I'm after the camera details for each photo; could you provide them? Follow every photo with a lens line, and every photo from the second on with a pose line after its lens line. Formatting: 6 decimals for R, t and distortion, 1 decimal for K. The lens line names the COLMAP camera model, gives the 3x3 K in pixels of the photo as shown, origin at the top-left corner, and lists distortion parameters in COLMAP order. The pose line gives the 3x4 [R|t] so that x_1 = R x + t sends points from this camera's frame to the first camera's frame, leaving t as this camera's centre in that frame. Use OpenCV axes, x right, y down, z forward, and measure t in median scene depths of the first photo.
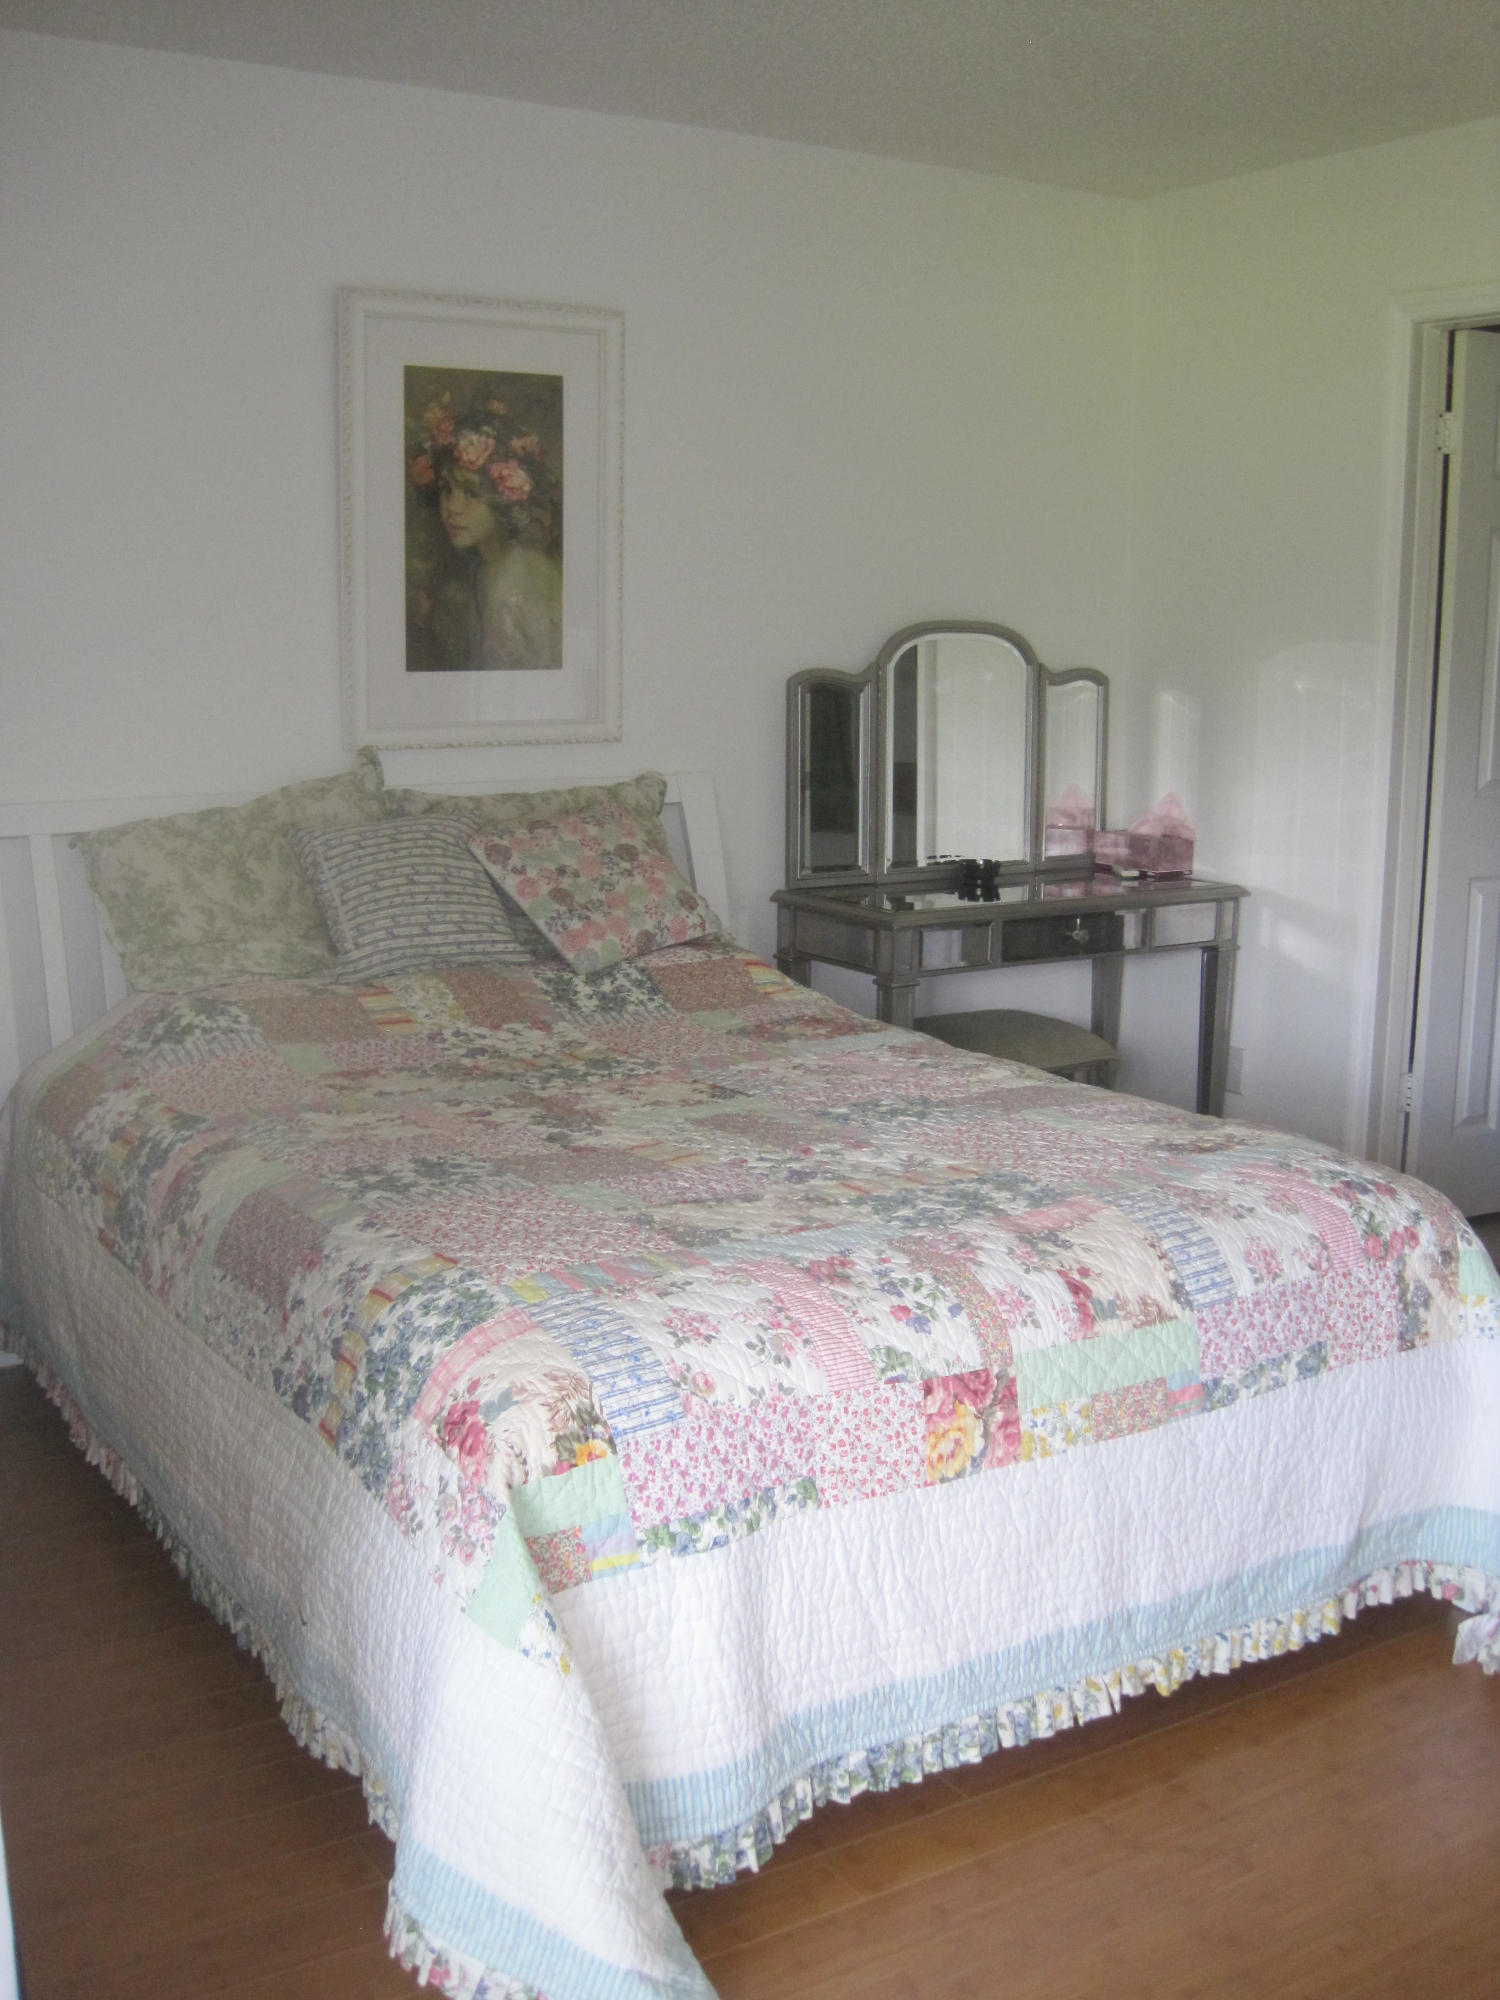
lens RADIAL K [[2067.7, 0, 750.6], [0, 2067.7, 992.2], [0, 0, 1]] dist [-0.134017, 0.000000]
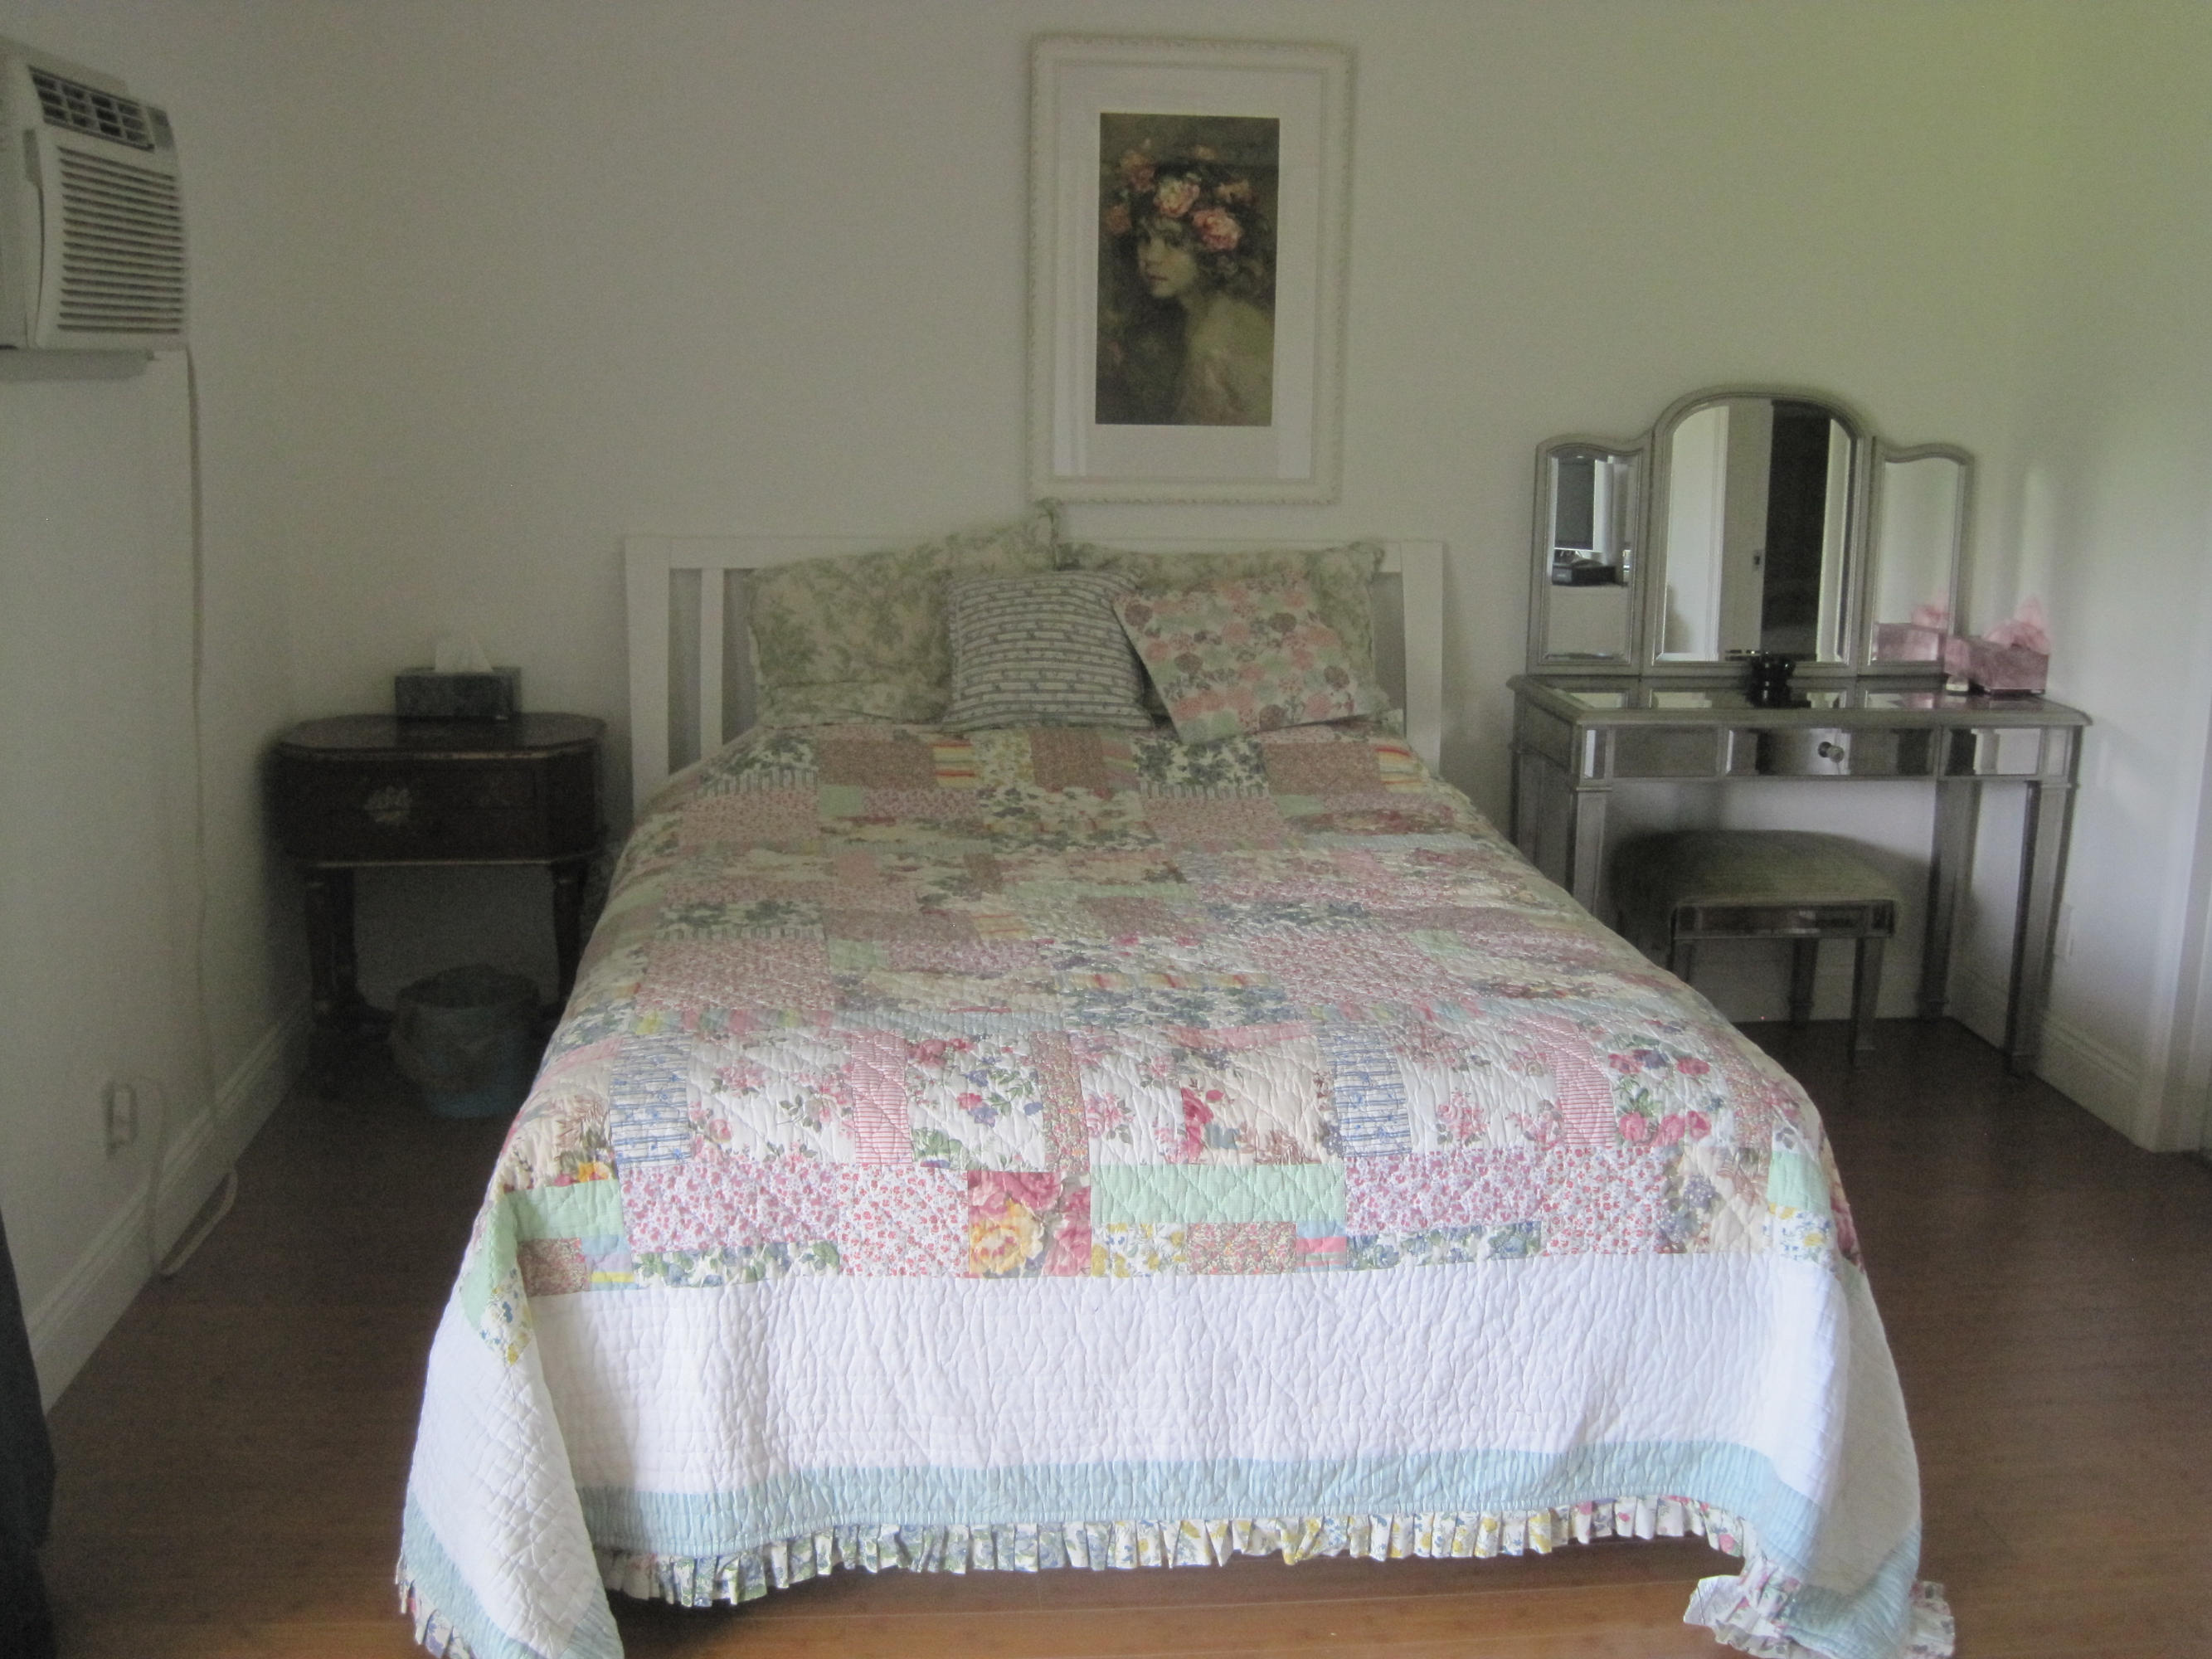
lens RADIAL K [[2287.0, 0, 1107.6], [0, 2287.0, 775.6], [0, 0, 1]] dist [-0.134017, 0.000000]
pose [[0.899228, 0.093641, -0.427341, 0.511709], [-0.088947, 0.995554, 0.030986, -0.035974], [0.428342, 0.010147, 0.903560, 0.025263]]
